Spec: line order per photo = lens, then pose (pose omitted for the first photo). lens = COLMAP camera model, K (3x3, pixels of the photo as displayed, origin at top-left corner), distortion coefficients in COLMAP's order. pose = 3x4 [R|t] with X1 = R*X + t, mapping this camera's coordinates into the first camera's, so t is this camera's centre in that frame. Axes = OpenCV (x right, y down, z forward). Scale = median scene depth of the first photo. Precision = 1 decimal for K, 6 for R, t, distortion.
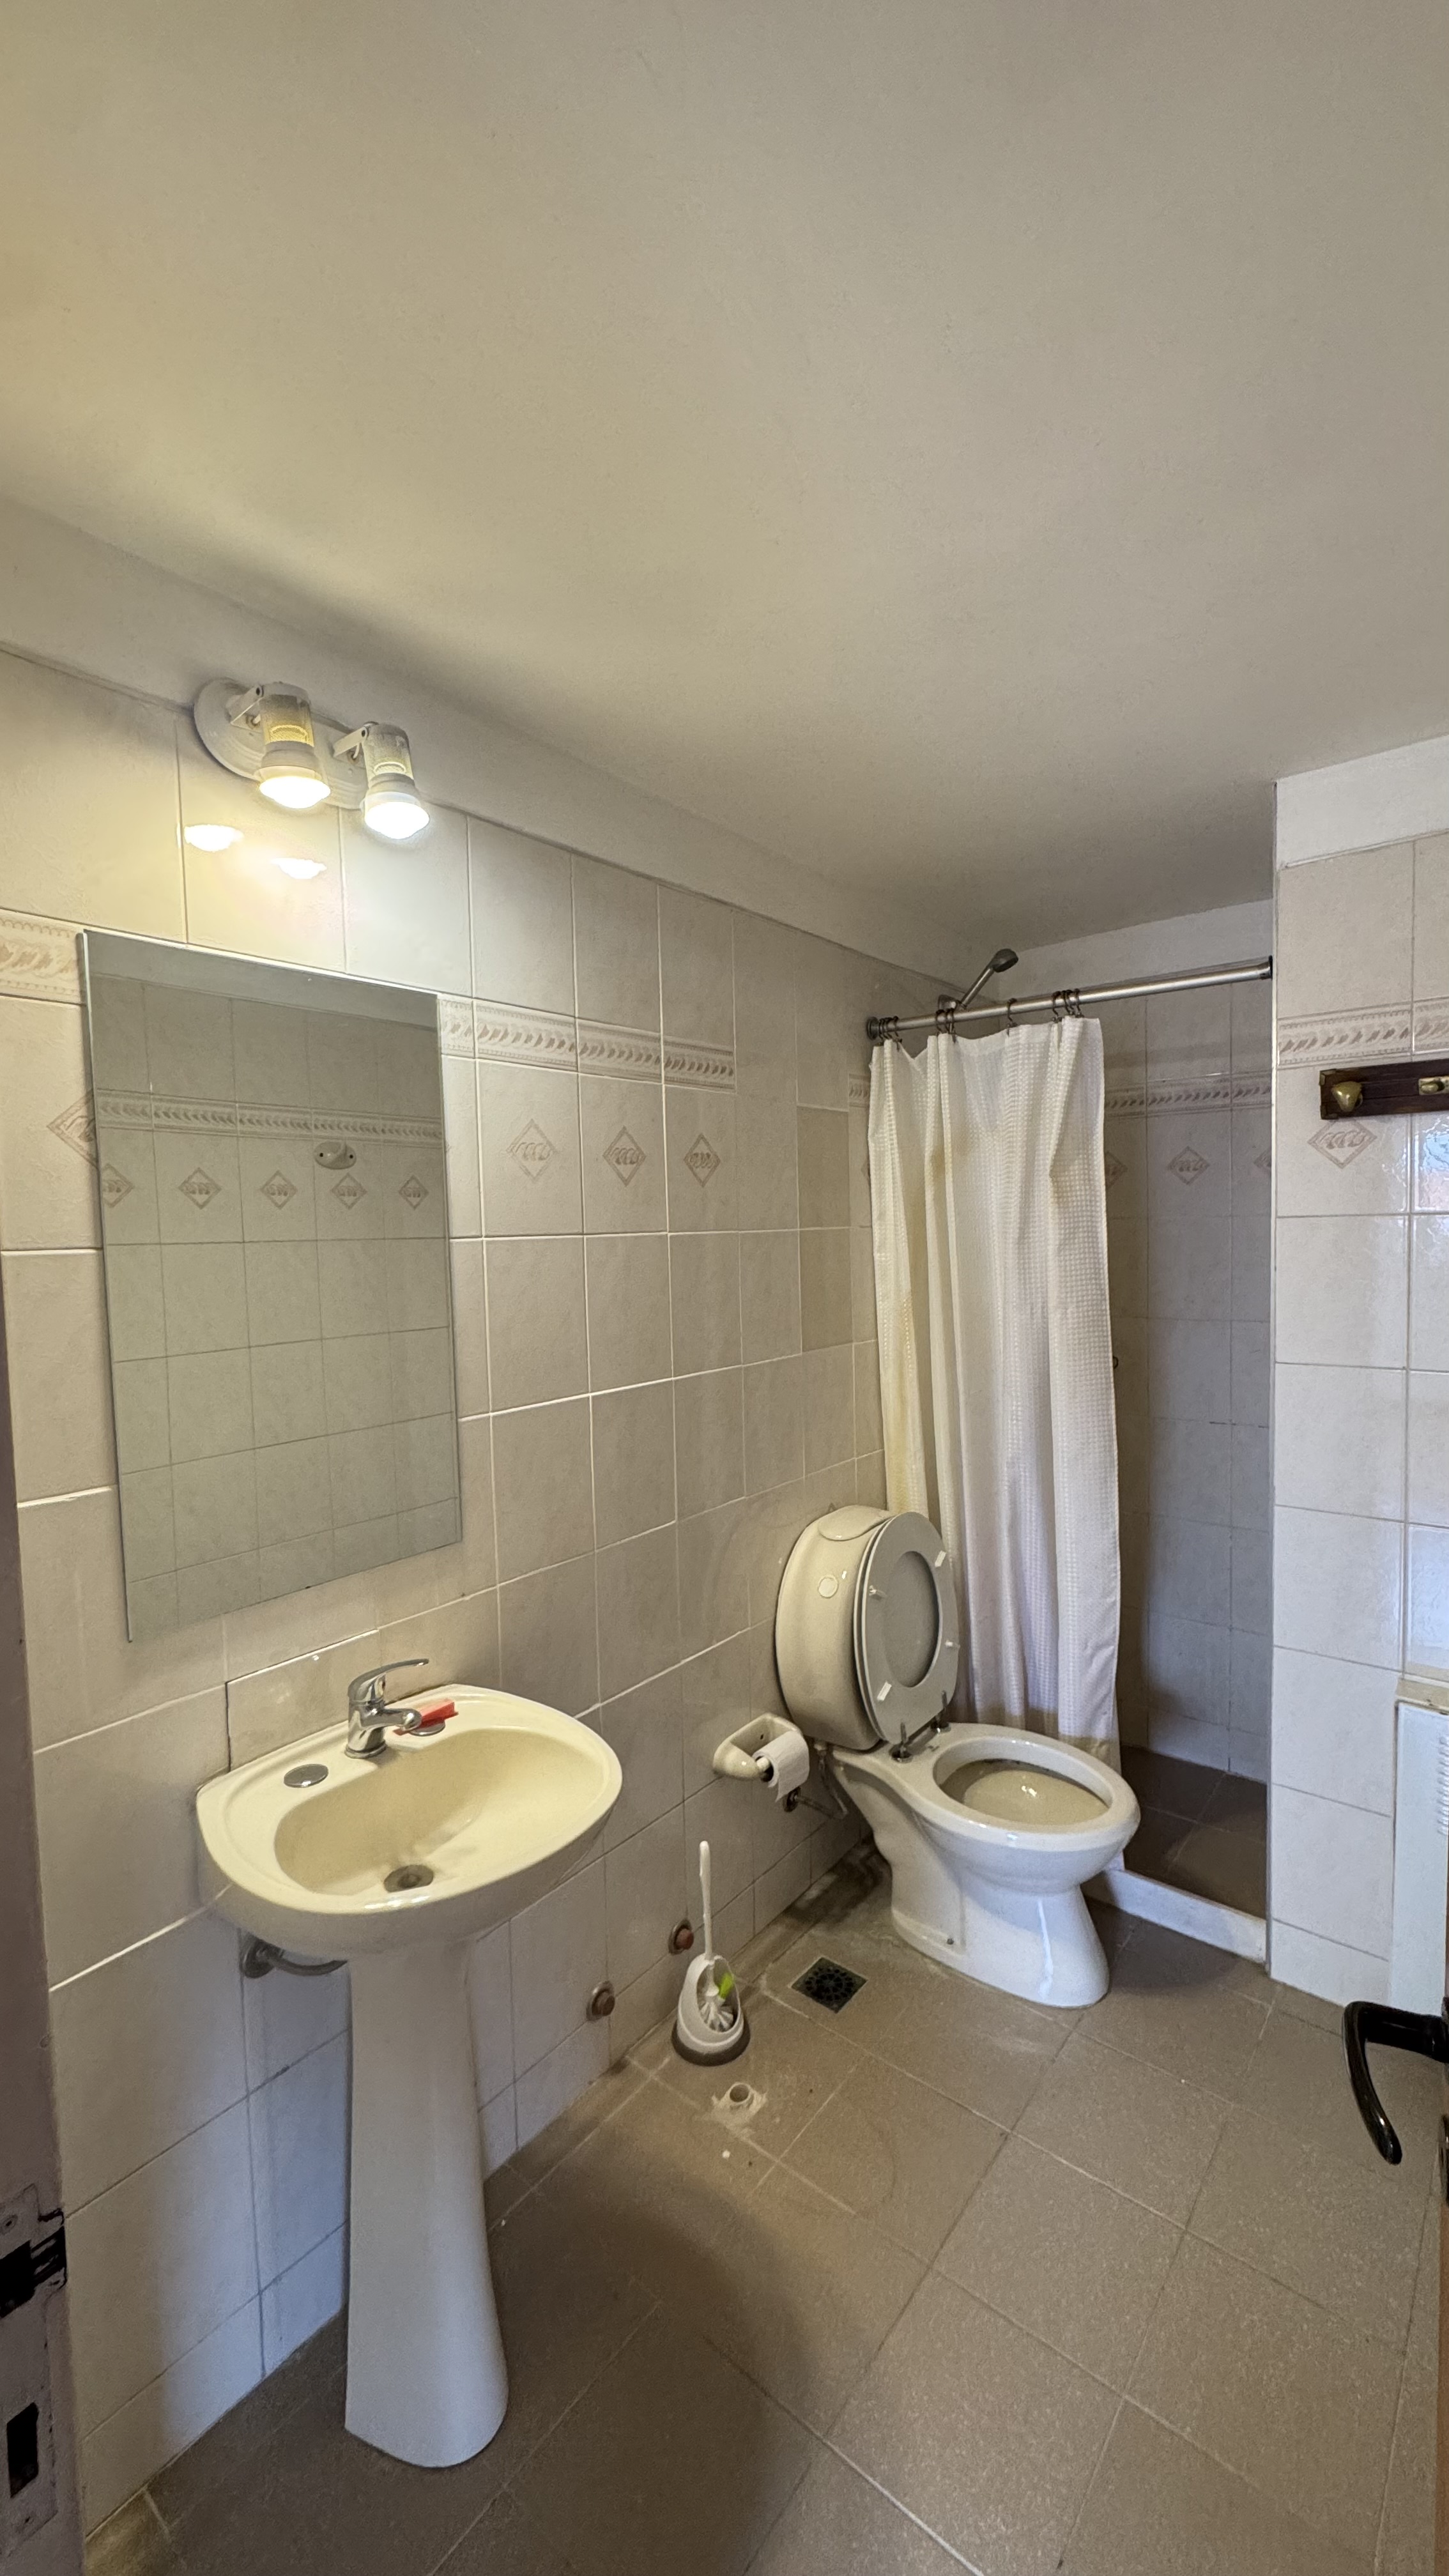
lens RADIAL K [[1024.8, 0, 727.7], [0, 1024.8, 1281.5], [0, 0, 1]] dist [-0.006636, 0.000504]
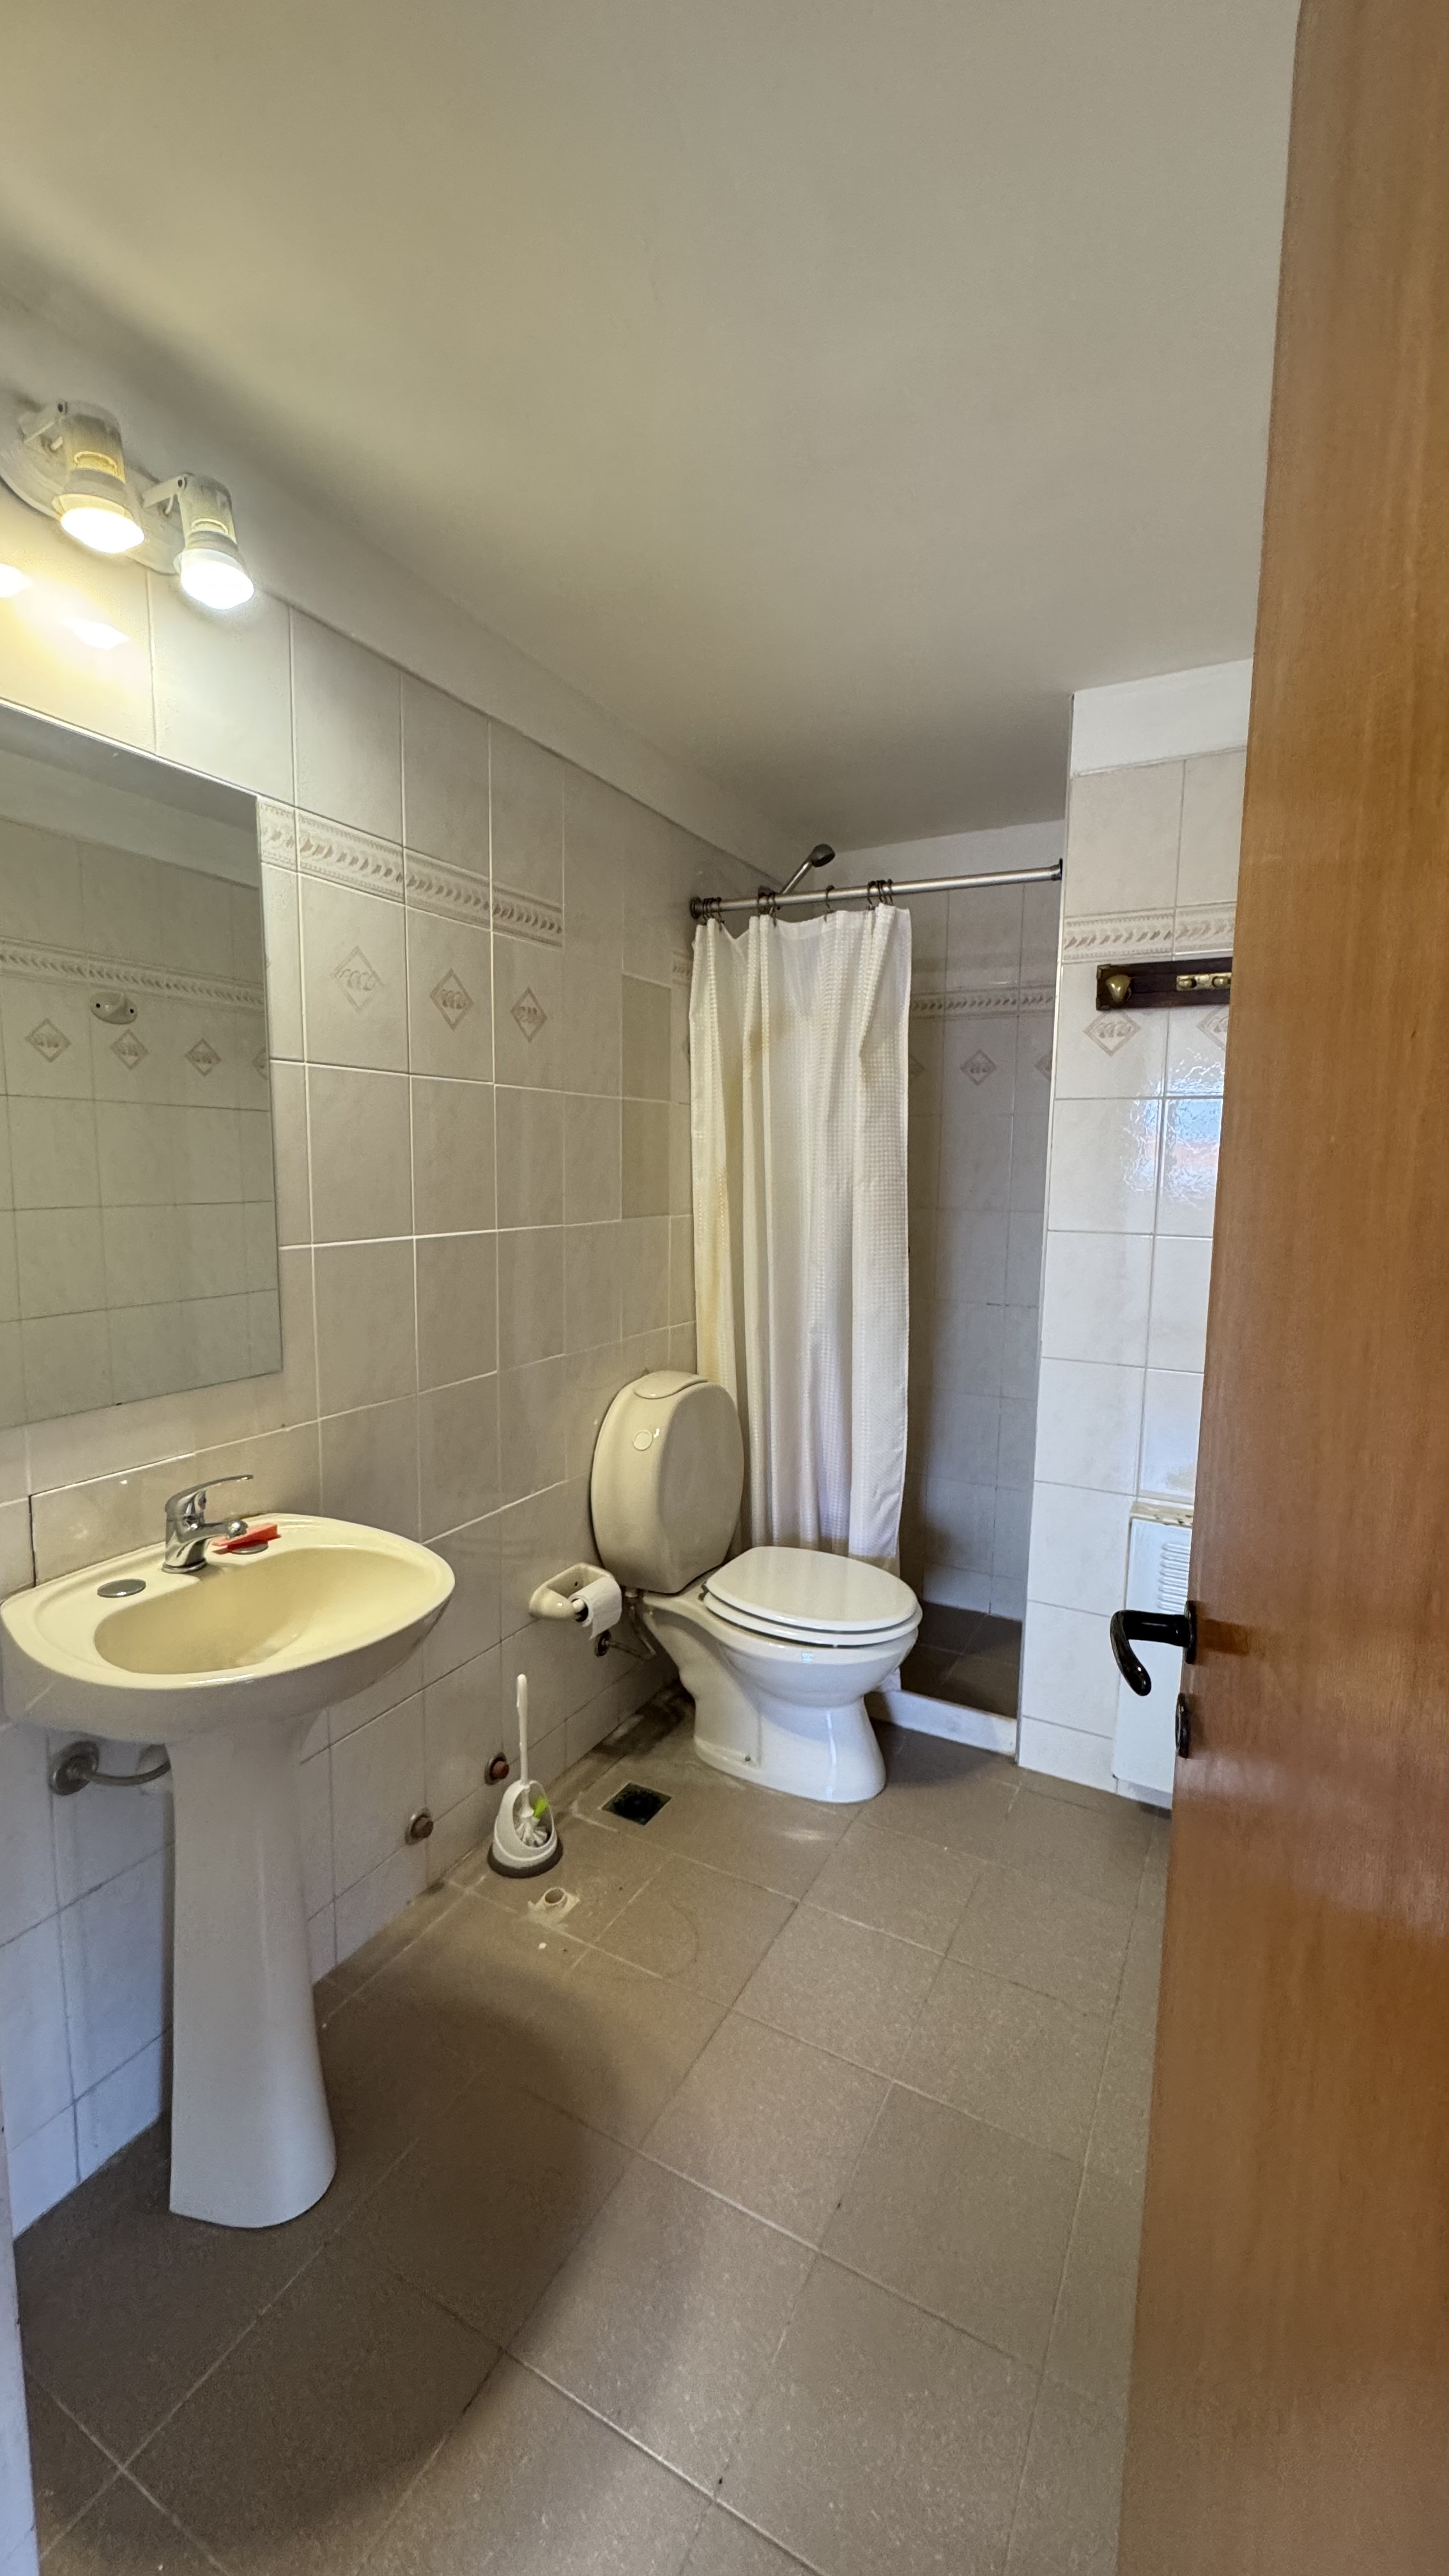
lens RADIAL K [[1021.4, 0, 728.0], [0, 1021.4, 1282.4], [0, 0, 1]] dist [-0.006552, 0.000726]
pose [[0.980533, 0.015438, 0.195747, -0.024821], [-0.028246, 0.997626, 0.062813, 0.072426], [-0.194312, -0.067119, 0.978641, -0.029161]]
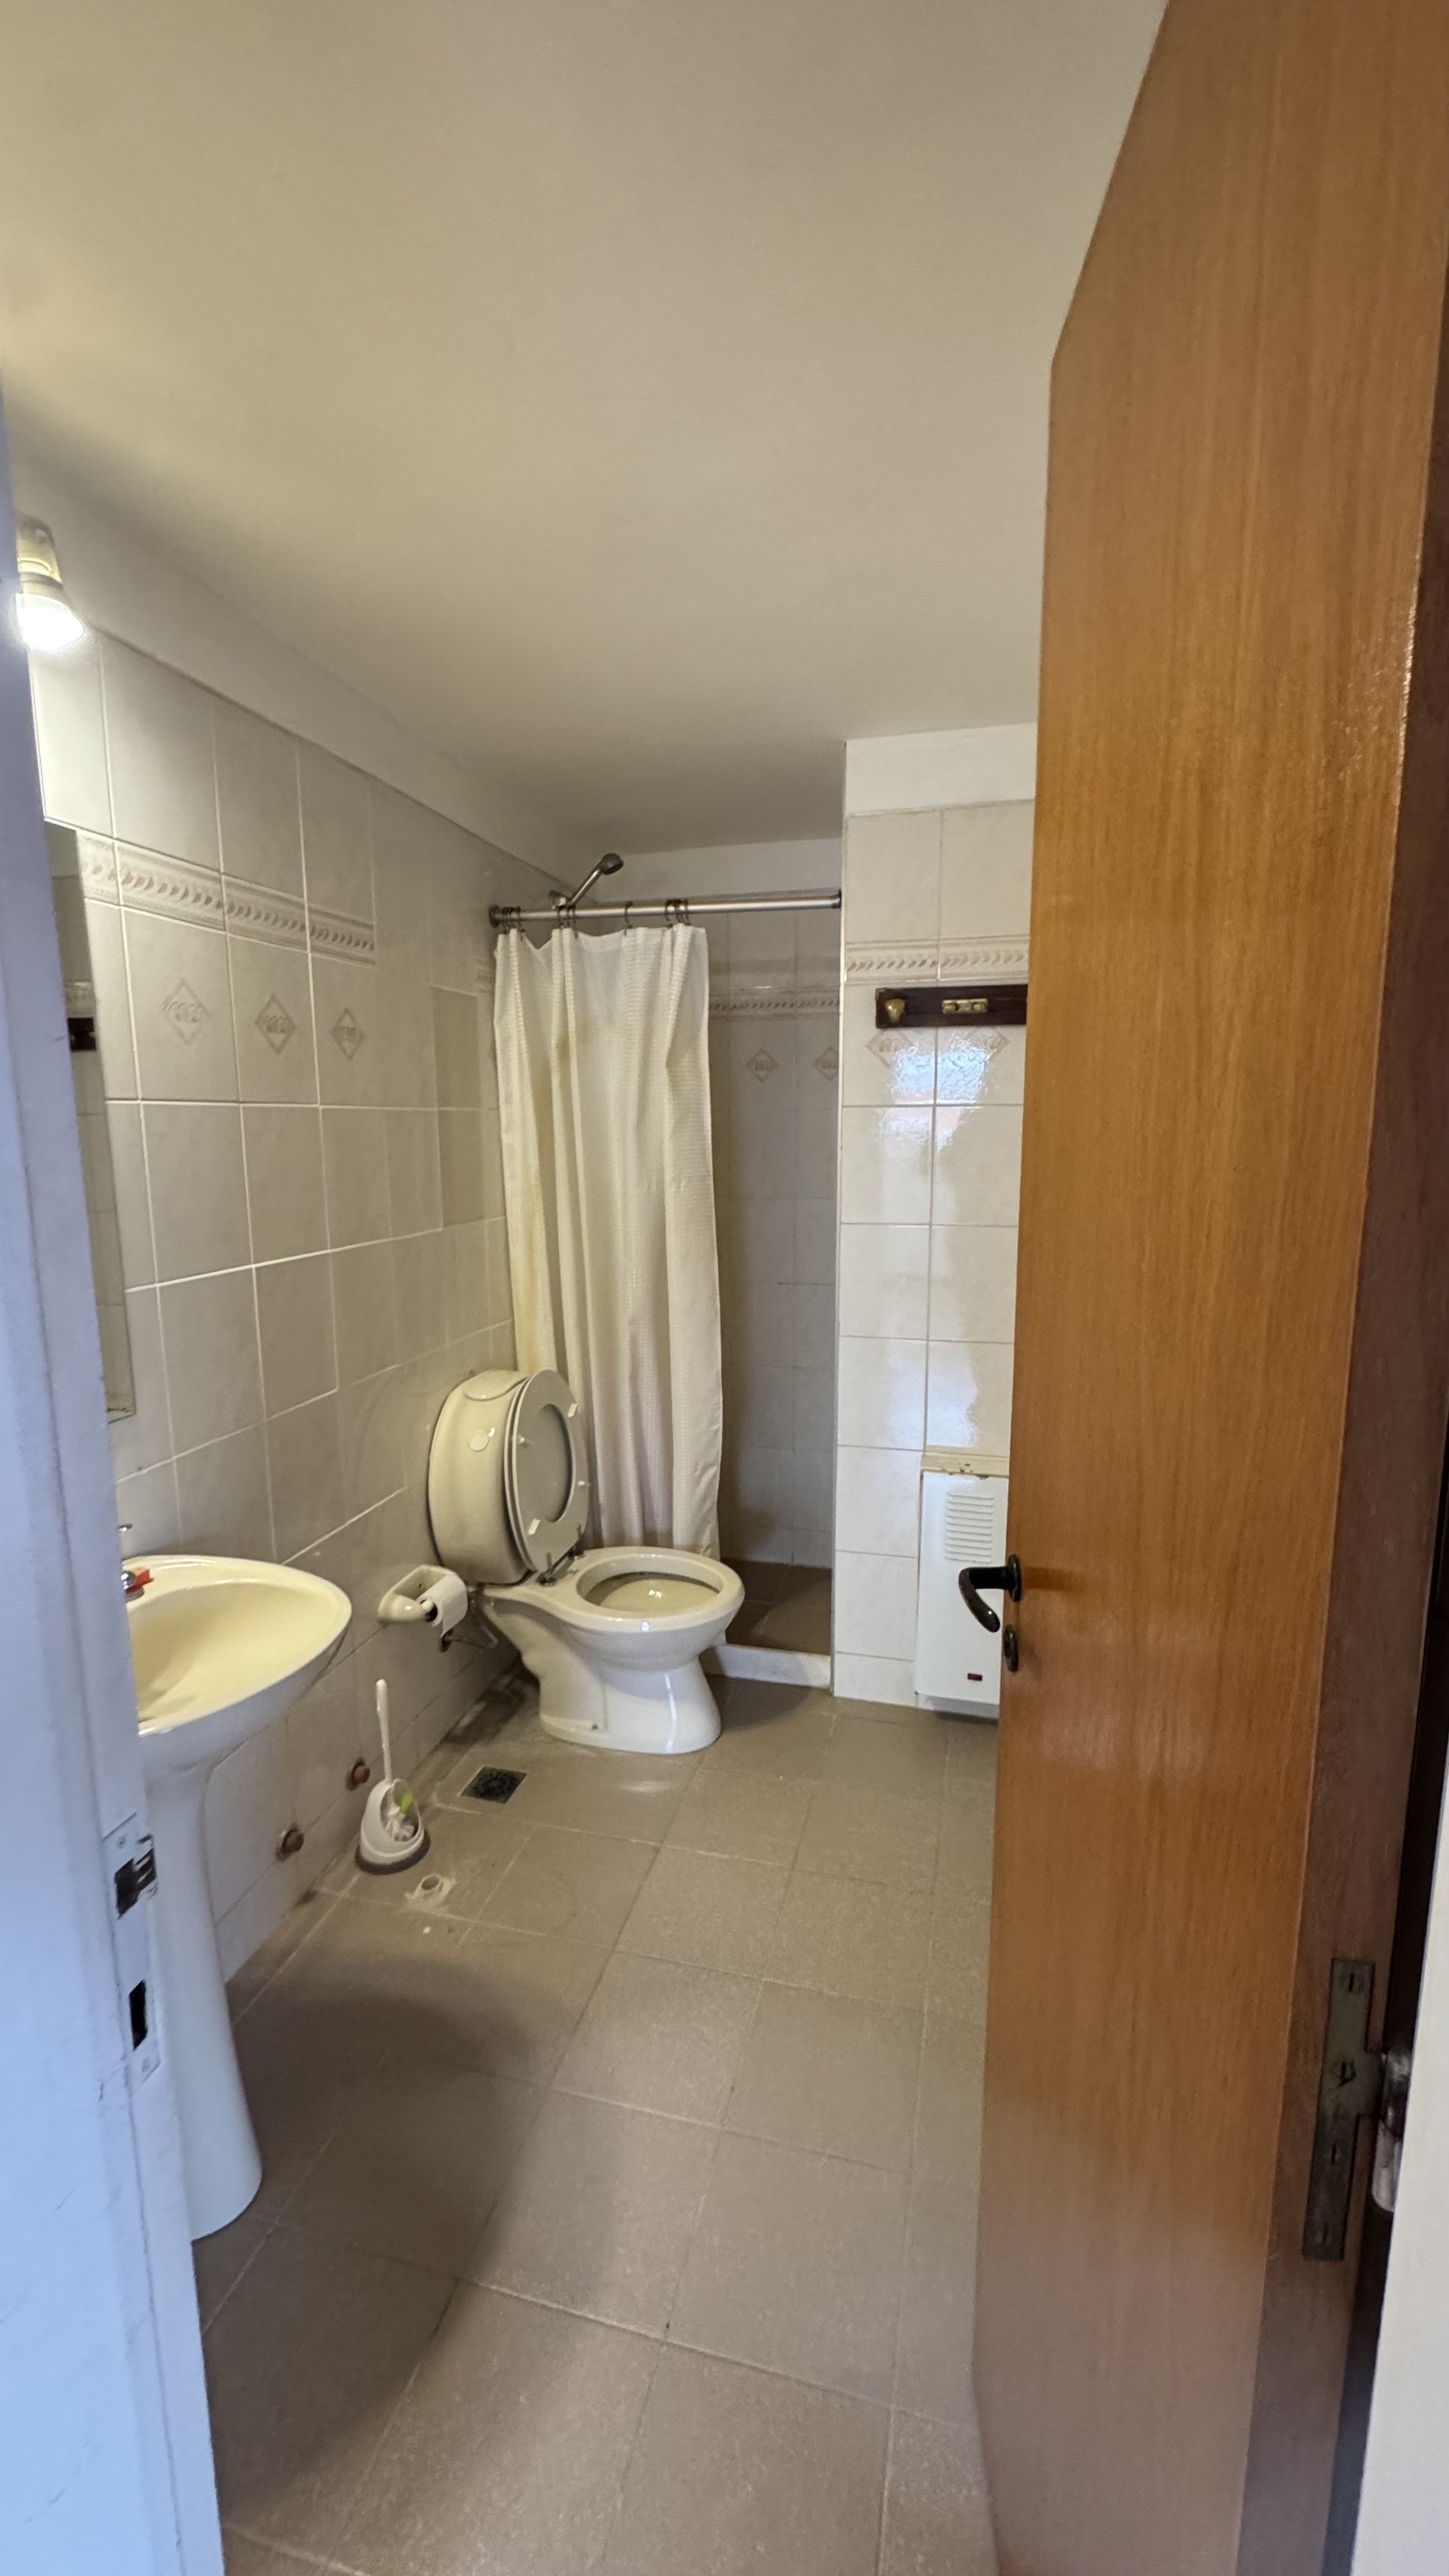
lens RADIAL K [[1024.8, 0, 727.7], [0, 1024.8, 1281.5], [0, 0, 1]] dist [-0.006636, 0.000504]
pose [[0.907574, -0.043642, 0.417619, -0.114132], [0.003989, 0.995435, 0.095355, 0.028301], [-0.419874, -0.084876, 0.903605, -0.081458]]
